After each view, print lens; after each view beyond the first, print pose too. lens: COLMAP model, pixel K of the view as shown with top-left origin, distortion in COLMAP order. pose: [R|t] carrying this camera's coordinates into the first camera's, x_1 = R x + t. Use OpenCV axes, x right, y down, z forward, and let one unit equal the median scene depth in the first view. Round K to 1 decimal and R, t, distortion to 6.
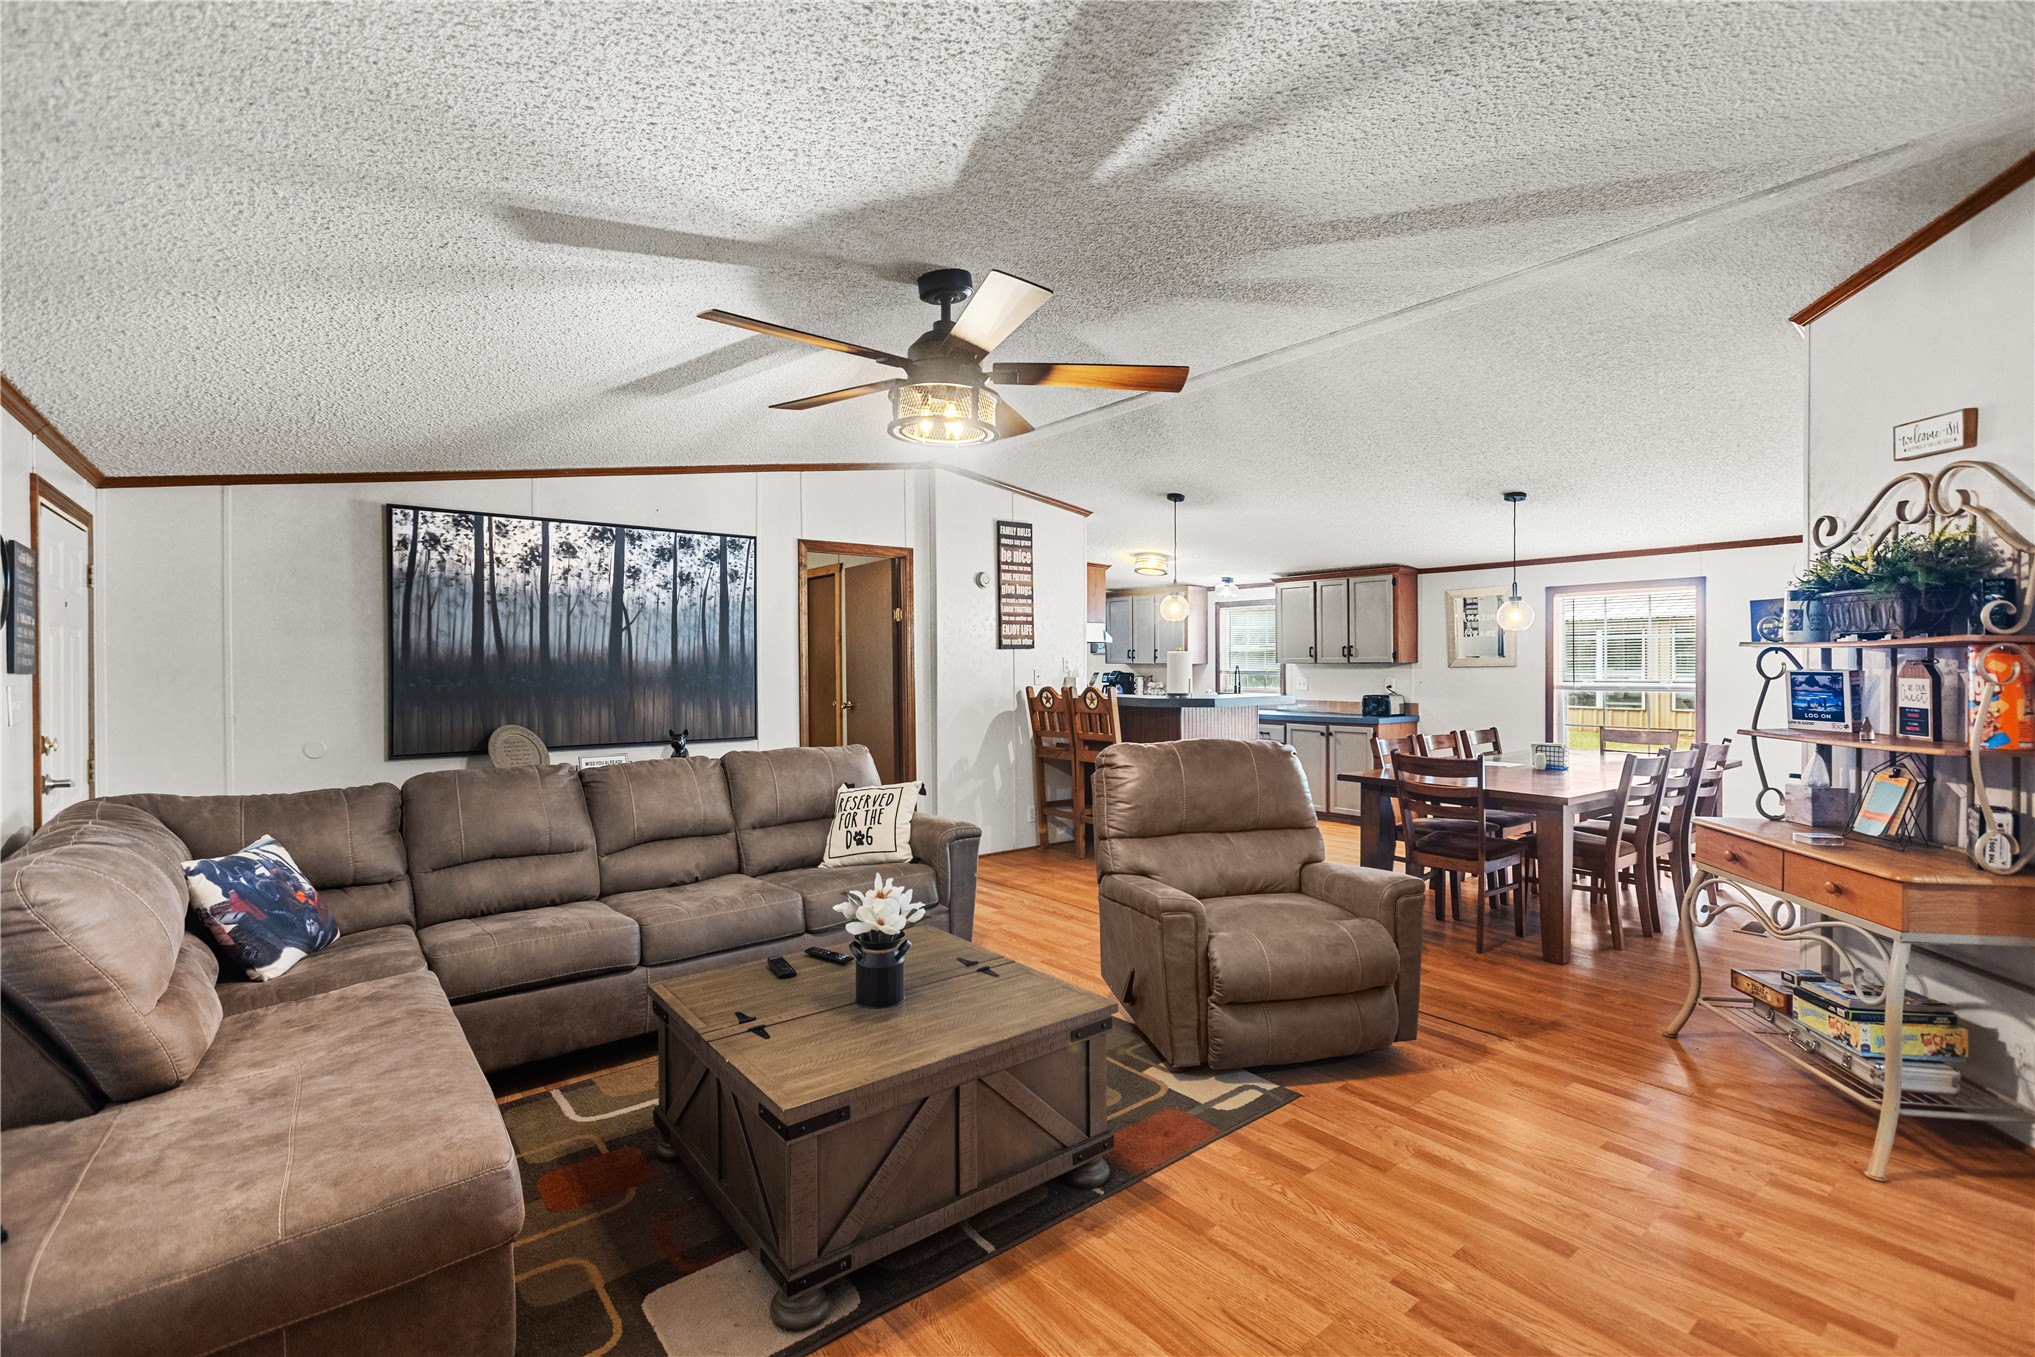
lens RADIAL K [[927.0, 0, 1009.7], [0, 927.0, 668.3], [0, 0, 1]] dist [0.003229, 0.000649]
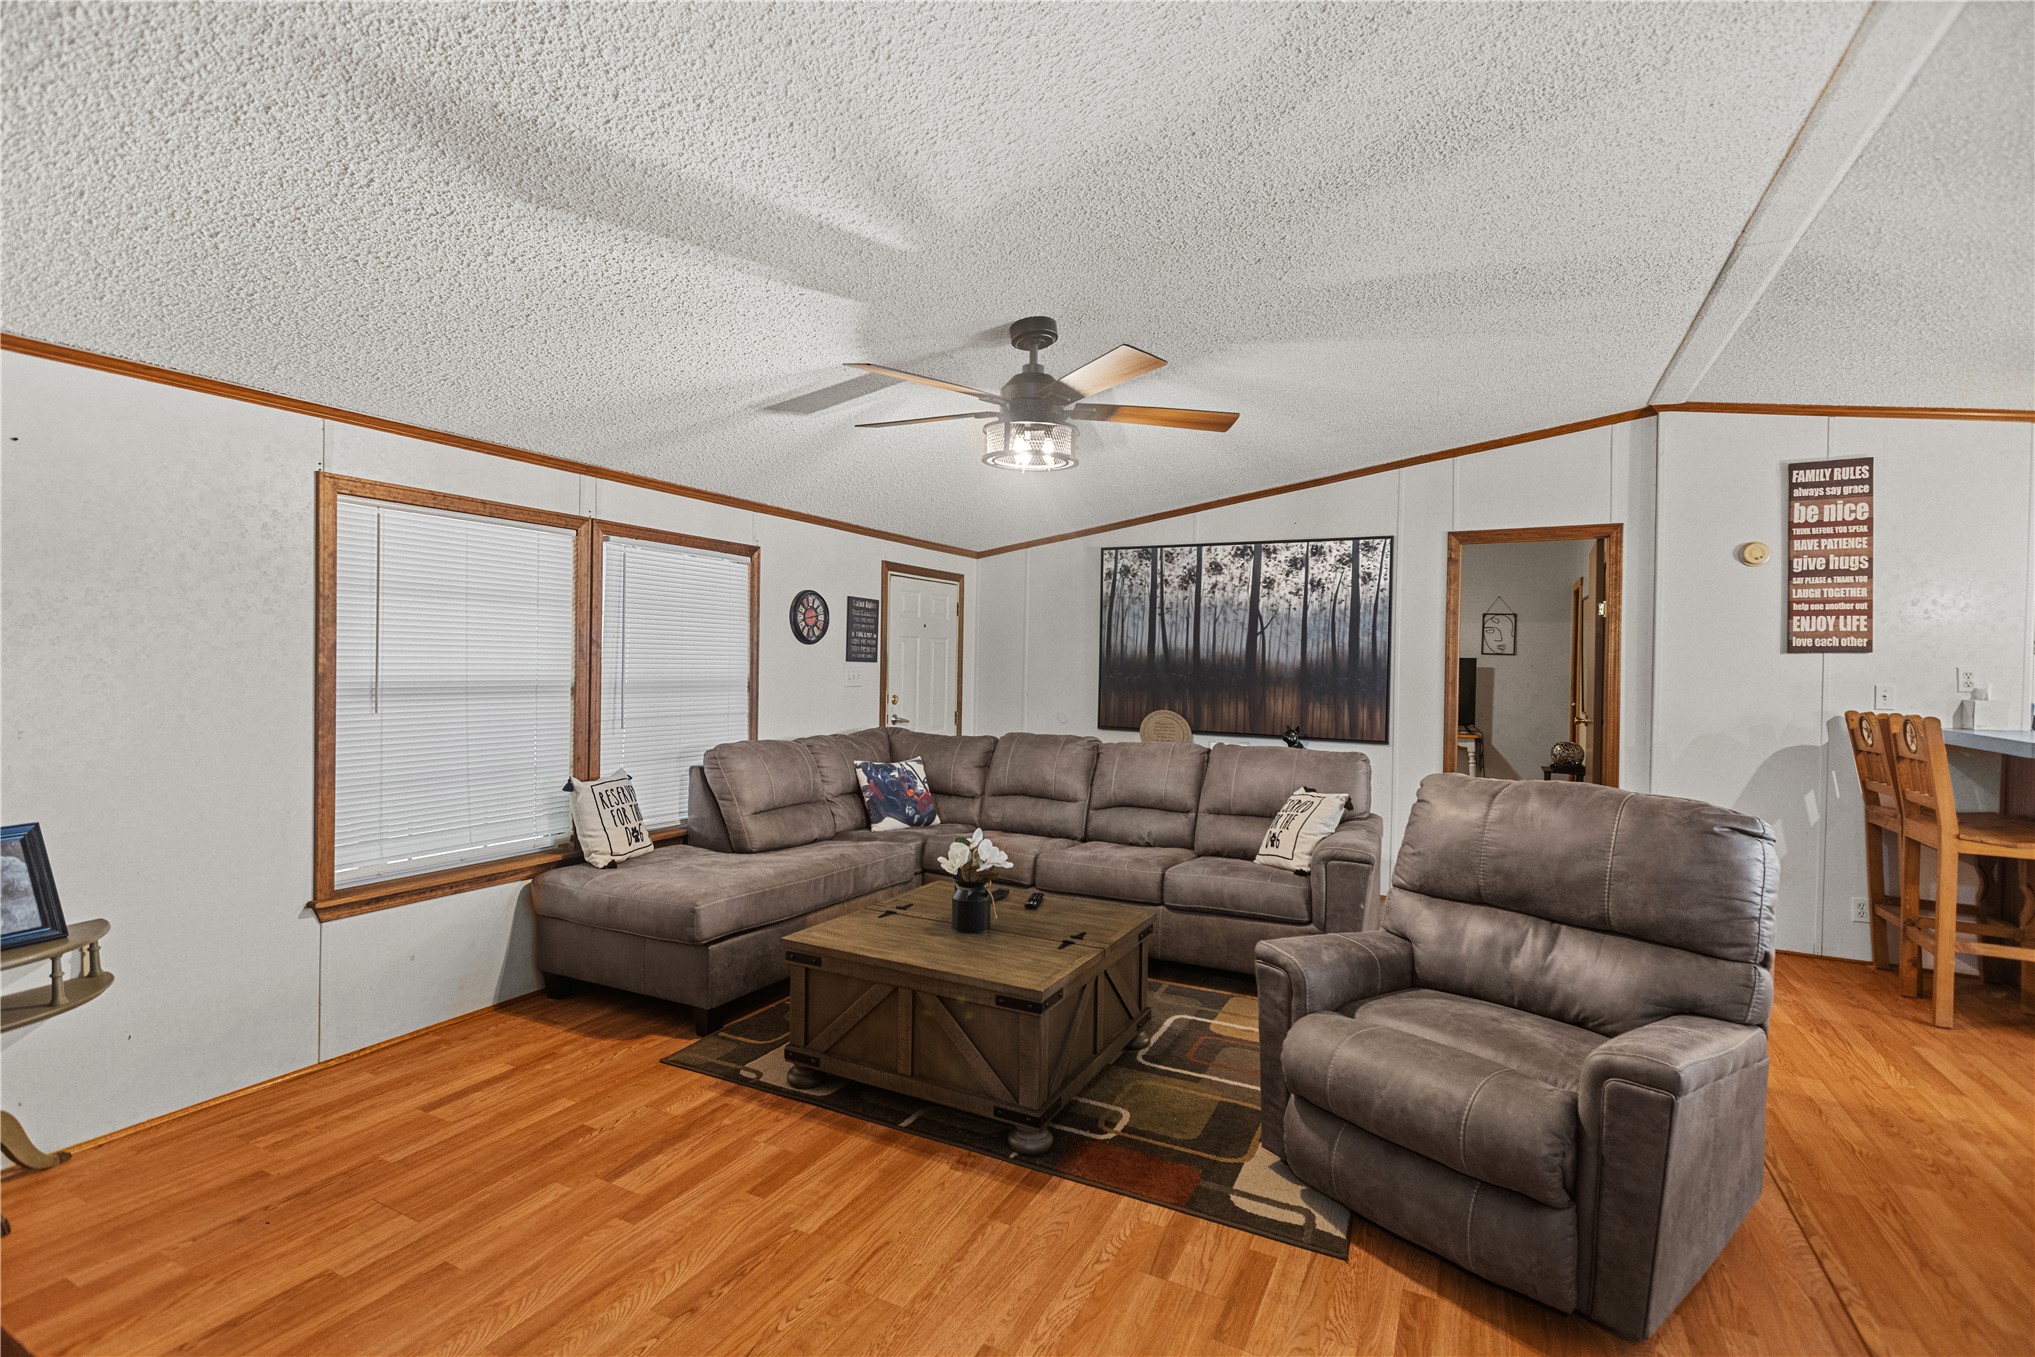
lens RADIAL K [[927.0, 0, 996.8], [0, 927.0, 669.2], [0, 0, 1]] dist [0.003229, 0.000649]
pose [[0.397524, 0.019406, -0.917387, 0.504606], [-0.023408, 0.999665, 0.011003, -0.003545], [0.917293, 0.017101, 0.397845, 0.261333]]
